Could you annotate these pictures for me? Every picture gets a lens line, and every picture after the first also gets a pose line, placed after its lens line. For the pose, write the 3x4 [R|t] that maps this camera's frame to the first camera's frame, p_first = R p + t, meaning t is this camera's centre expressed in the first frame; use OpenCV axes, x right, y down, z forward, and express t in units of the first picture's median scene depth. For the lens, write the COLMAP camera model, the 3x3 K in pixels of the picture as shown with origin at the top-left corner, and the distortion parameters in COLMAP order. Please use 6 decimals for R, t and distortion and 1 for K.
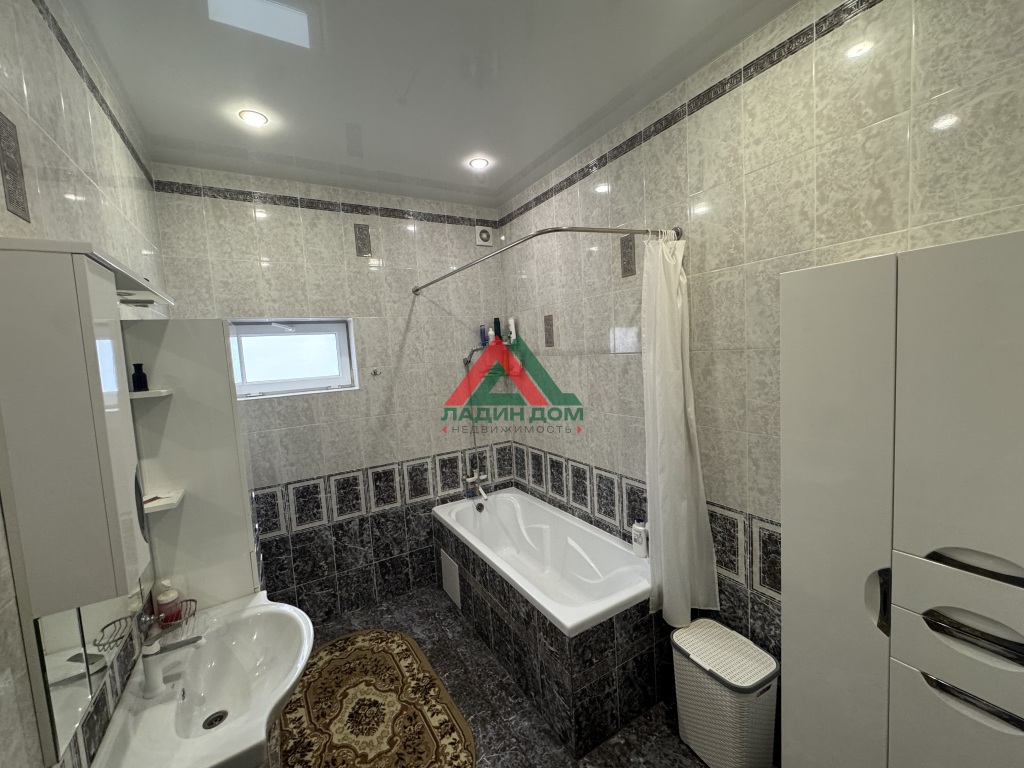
lens RADIAL K [[409.3, 0, 512.0], [0, 409.3, 384.0], [0, 0, 1]] dist [-0.002355, 0.000769]
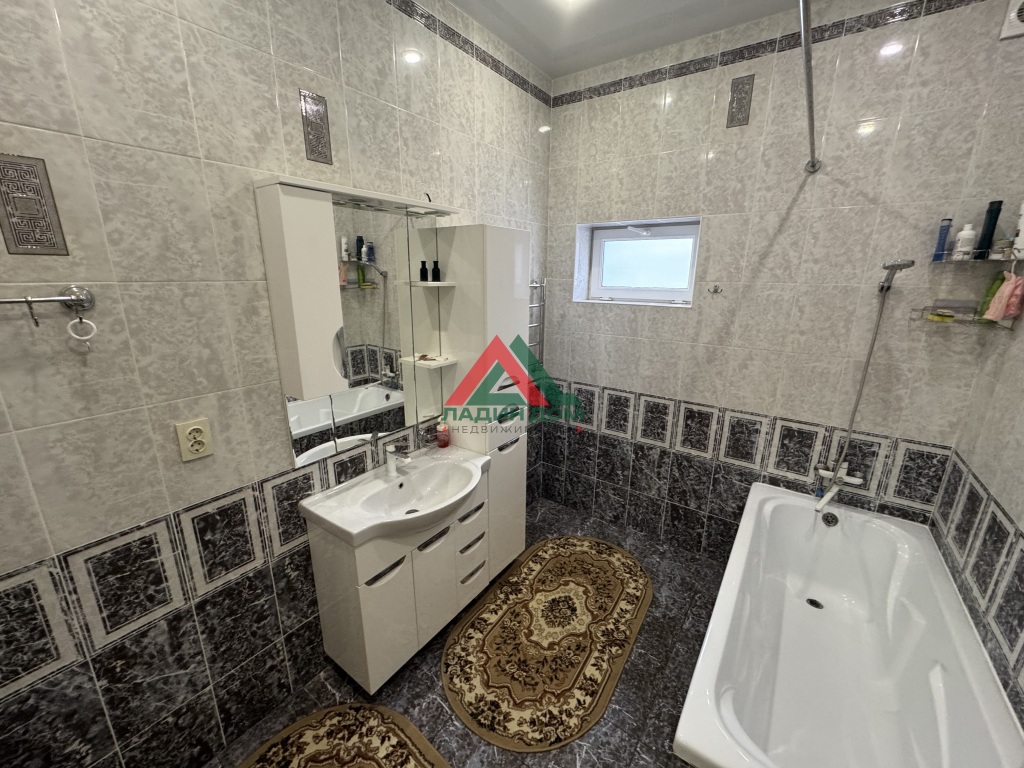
lens RADIAL K [[409.3, 0, 512.0], [0, 409.3, 384.0], [0, 0, 1]] dist [-0.002355, 0.000769]
pose [[0.402323, 0.300729, -0.864696, 0.246562], [-0.108052, 0.953505, 0.281342, -0.034455], [0.909099, -0.019758, 0.416111, 0.320190]]
